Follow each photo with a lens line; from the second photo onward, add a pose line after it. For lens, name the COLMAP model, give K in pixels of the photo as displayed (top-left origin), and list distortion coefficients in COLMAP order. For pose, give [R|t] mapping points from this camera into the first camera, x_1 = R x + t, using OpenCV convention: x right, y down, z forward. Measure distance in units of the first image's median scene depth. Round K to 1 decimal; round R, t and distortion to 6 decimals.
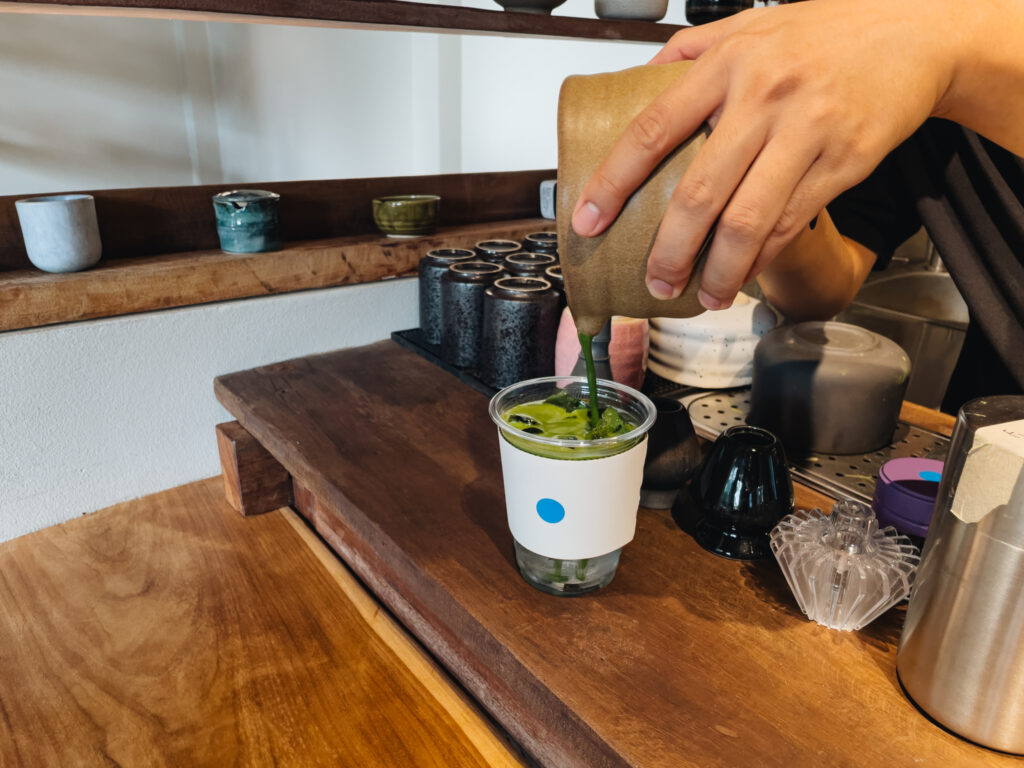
lens RADIAL K [[769.0, 0, 511.4], [0, 769.0, 386.1], [0, 0, 1]] dist [0.011541, 0.001019]
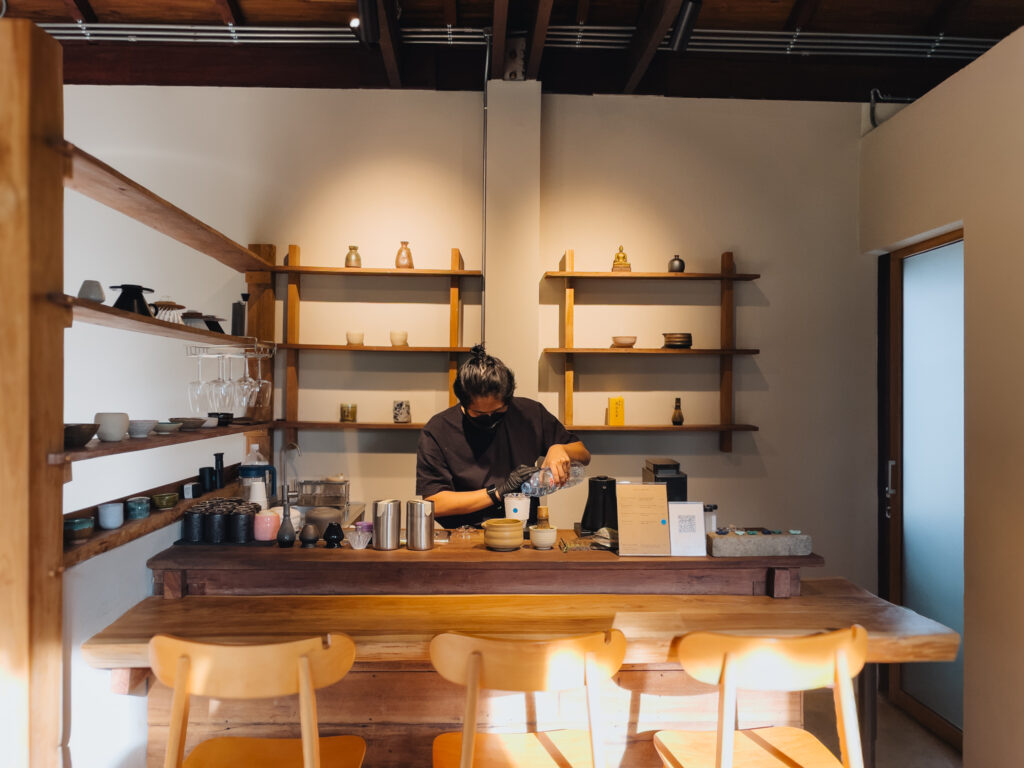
lens RADIAL K [[769.0, 0, 510.3], [0, 769.0, 384.6], [0, 0, 1]] dist [0.011541, 0.001019]
pose [[0.561801, -0.020231, 0.827025, -1.887791], [0.326713, 0.923863, -0.199338, 0.378221], [-0.760025, 0.382188, 0.525637, -1.697327]]
